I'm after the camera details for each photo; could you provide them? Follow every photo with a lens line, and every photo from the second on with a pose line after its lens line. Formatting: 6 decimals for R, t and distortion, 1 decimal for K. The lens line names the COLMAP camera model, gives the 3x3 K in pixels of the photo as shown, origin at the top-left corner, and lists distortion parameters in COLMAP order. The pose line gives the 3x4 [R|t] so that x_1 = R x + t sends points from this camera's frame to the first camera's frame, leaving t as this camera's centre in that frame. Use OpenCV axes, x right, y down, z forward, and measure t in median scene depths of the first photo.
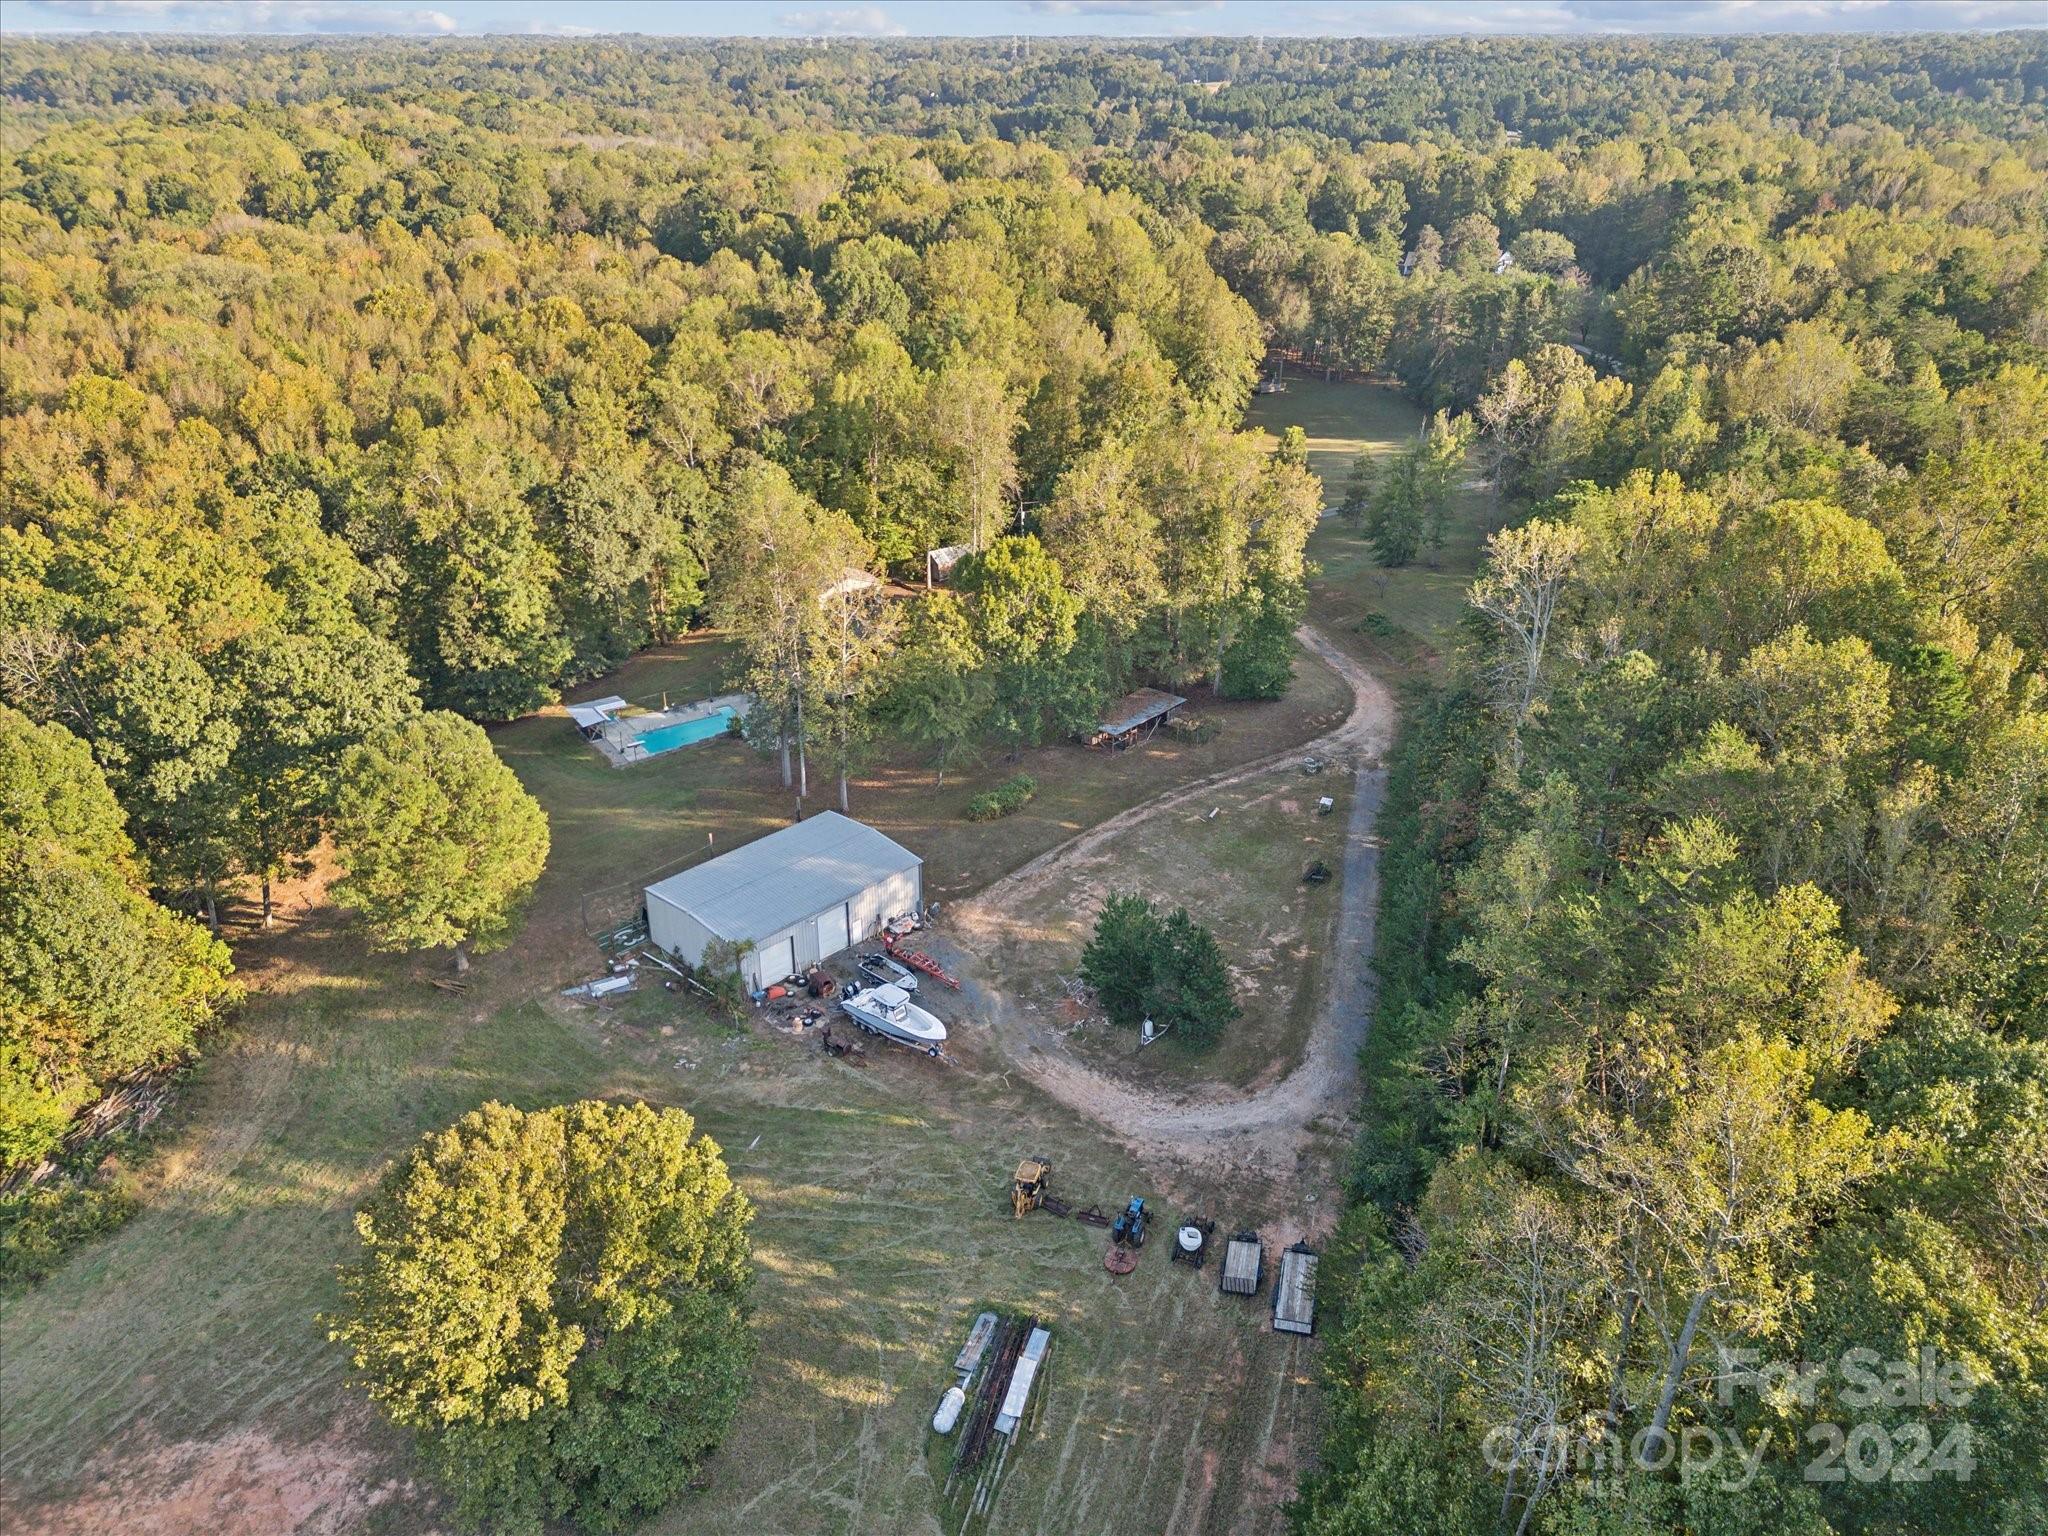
lens RADIAL K [[1437.9, 0, 1024.0], [0, 1437.9, 758.8], [0, 0, 1]] dist [0.075993, -0.080954]
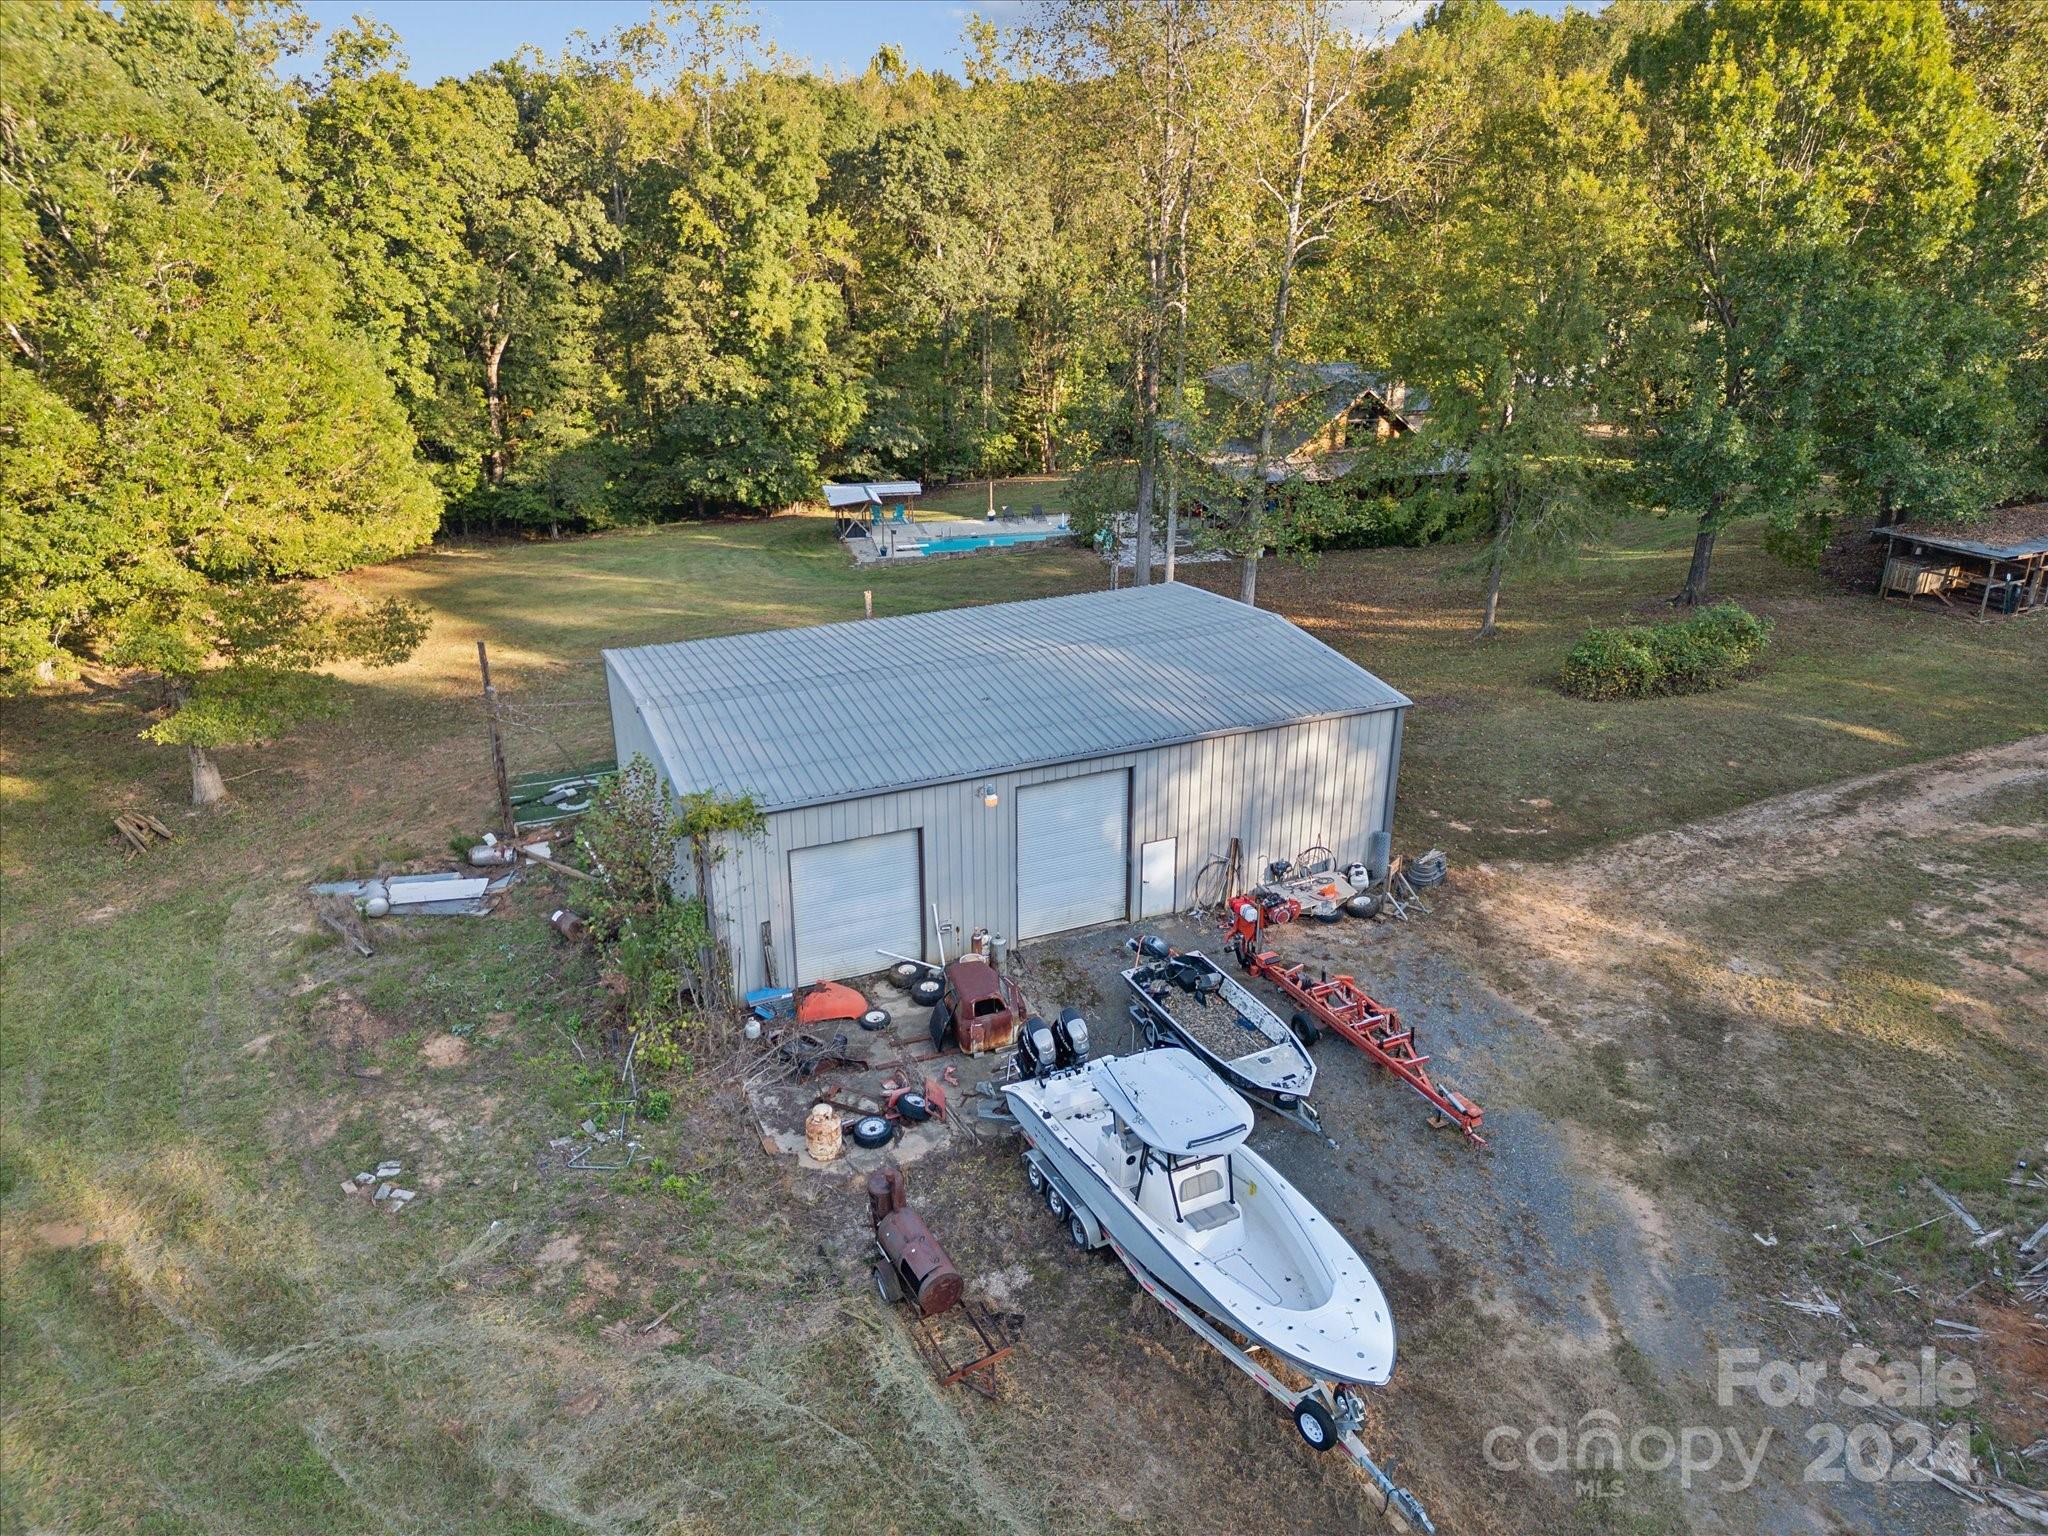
lens RADIAL K [[1437.9, 0, 1024.0], [0, 1437.9, 758.8], [0, 0, 1]] dist [0.075993, -0.080954]
pose [[0.925453, 0.140414, -0.351881, -0.031500], [-0.164371, 0.985628, -0.038995, 0.094556], [0.341348, 0.093927, 0.935232, 0.591177]]
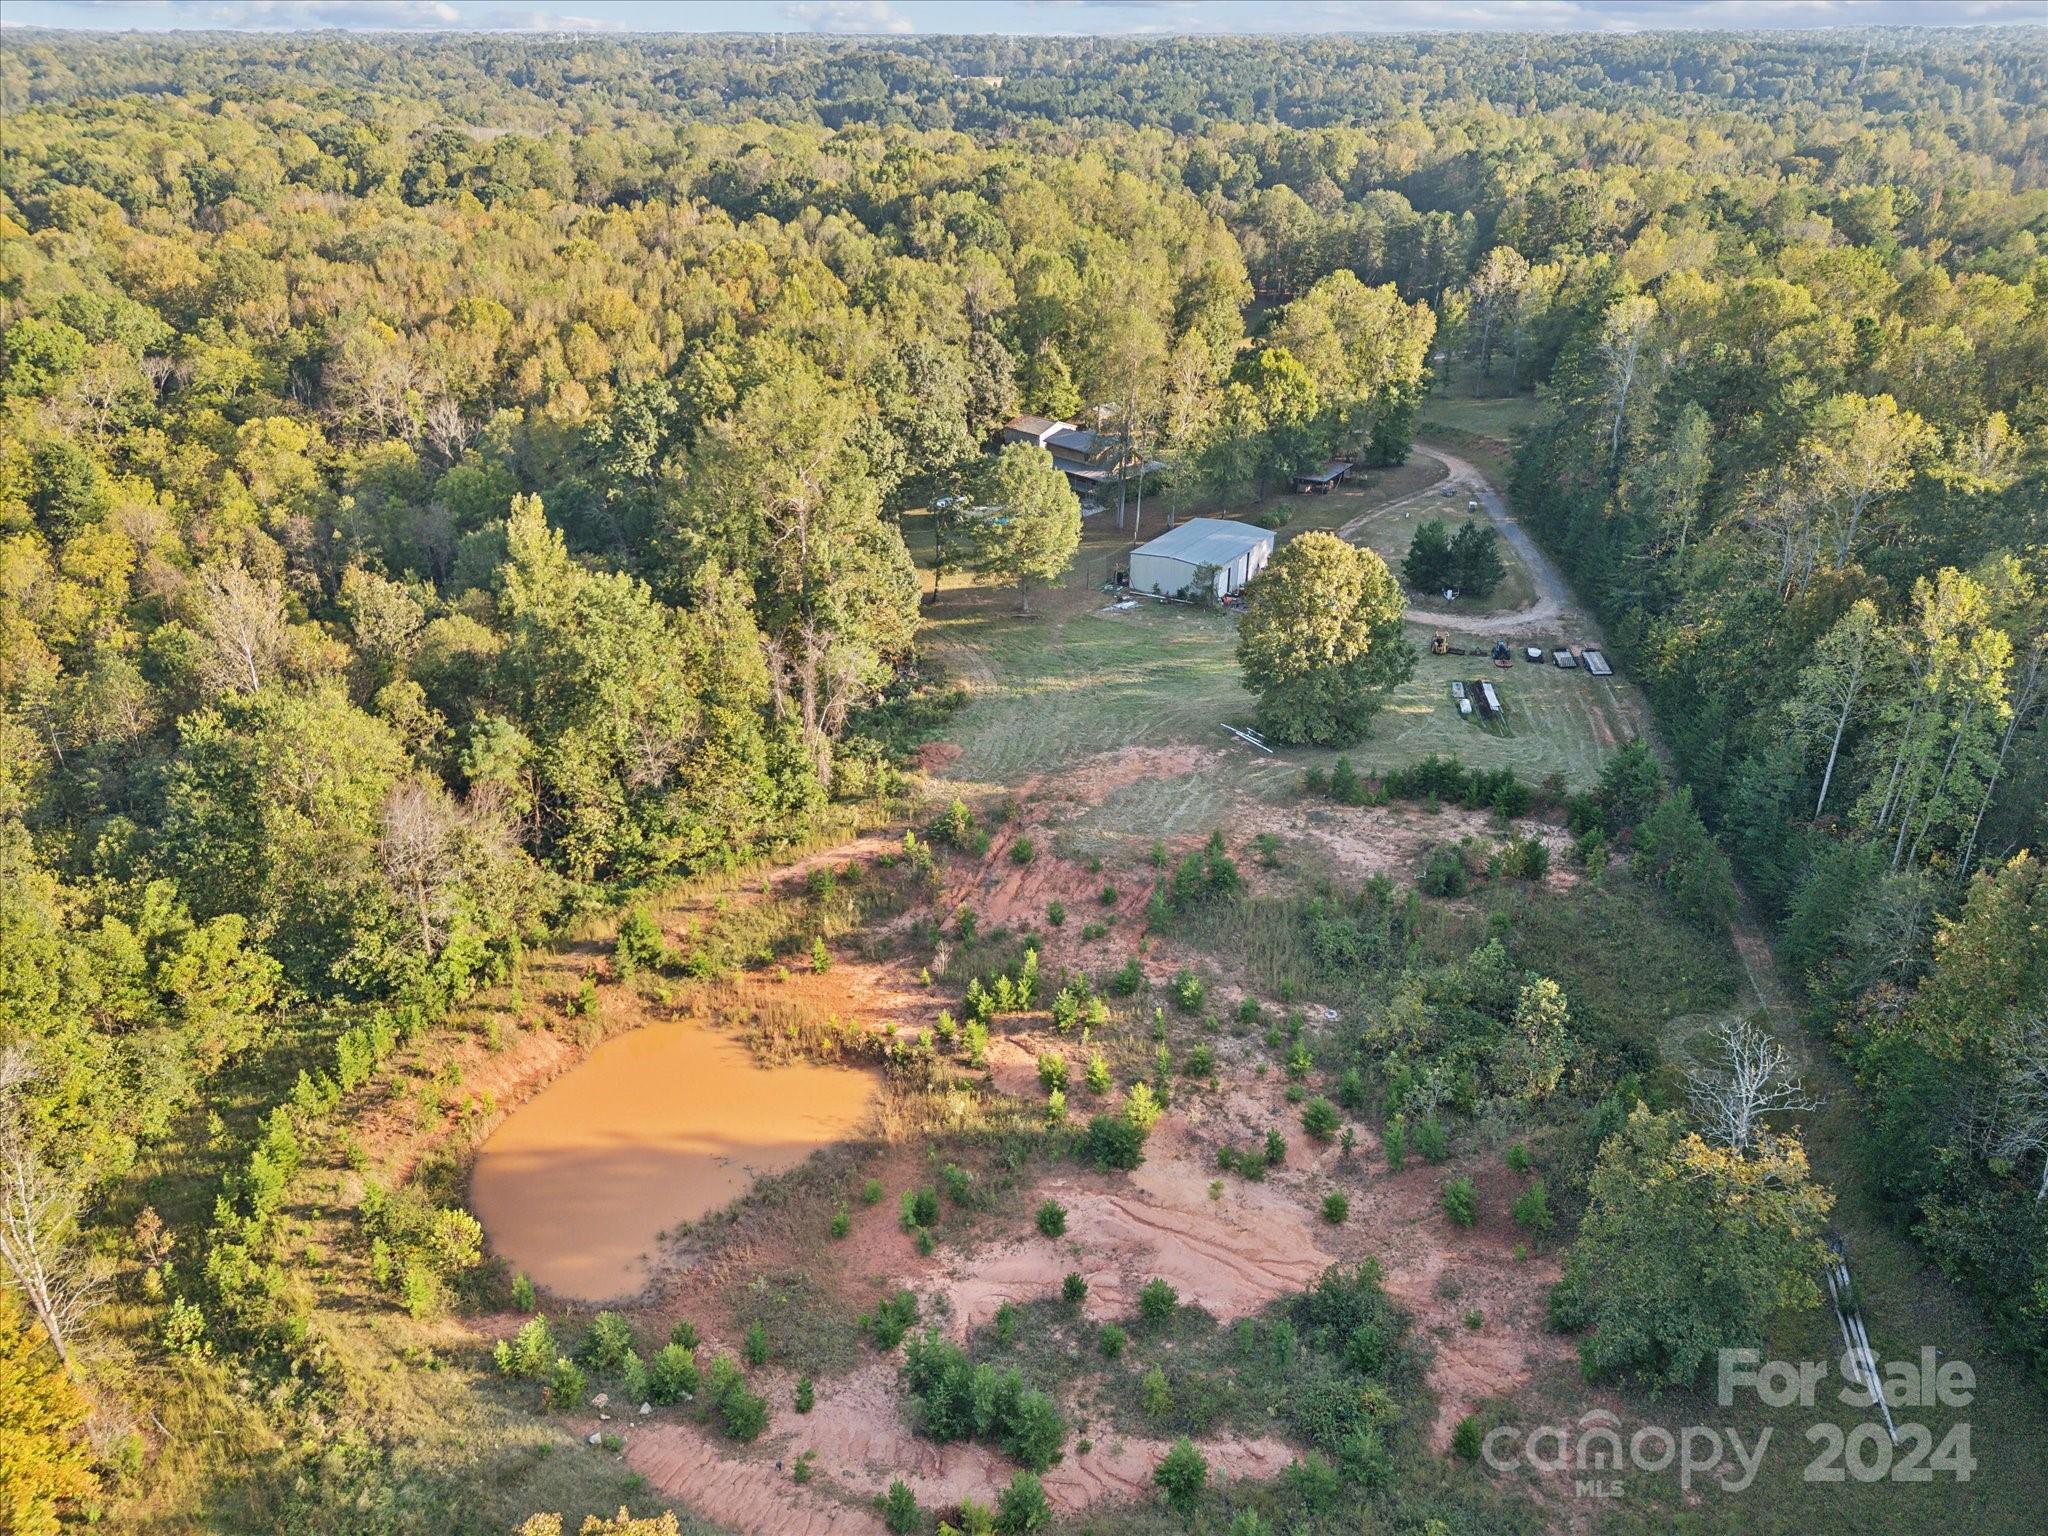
lens RADIAL K [[1437.9, 0, 1024.0], [0, 1437.9, 758.8], [0, 0, 1]] dist [0.075993, -0.080954]
pose [[0.982184, -0.083841, 0.168183, -0.570238], [0.083571, 0.996464, 0.008697, 0.252673], [-0.168317, 0.005513, 0.985717, -0.512121]]
